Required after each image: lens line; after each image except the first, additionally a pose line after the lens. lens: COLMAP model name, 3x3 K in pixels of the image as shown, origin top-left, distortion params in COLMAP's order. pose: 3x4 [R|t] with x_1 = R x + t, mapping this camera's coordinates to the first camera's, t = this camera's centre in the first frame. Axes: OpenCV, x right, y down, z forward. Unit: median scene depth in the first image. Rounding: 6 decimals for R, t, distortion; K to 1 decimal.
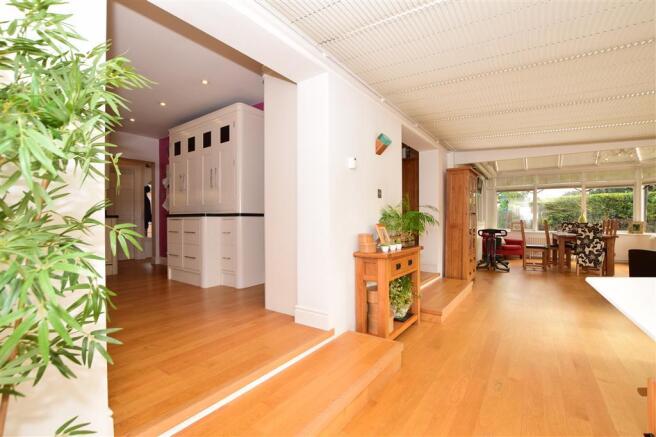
lens RADIAL K [[295.0, 0, 327.1], [0, 295.0, 219.9], [0, 0, 1]] dist [-0.001736, -0.000961]
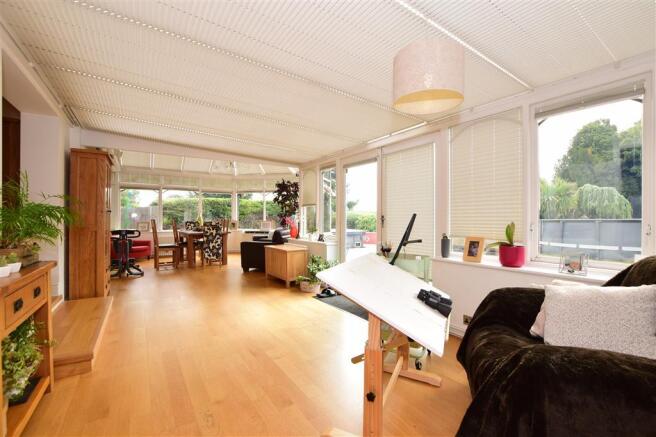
lens RADIAL K [[295.0, 0, 326.8], [0, 295.0, 219.9], [0, 0, 1]] dist [-0.001736, -0.000961]
pose [[0.381975, -0.000797, 0.924172, -0.018237], [-0.000895, 0.999999, 0.001232, 0.000427], [-0.924172, -0.001298, 0.381974, 0.124993]]
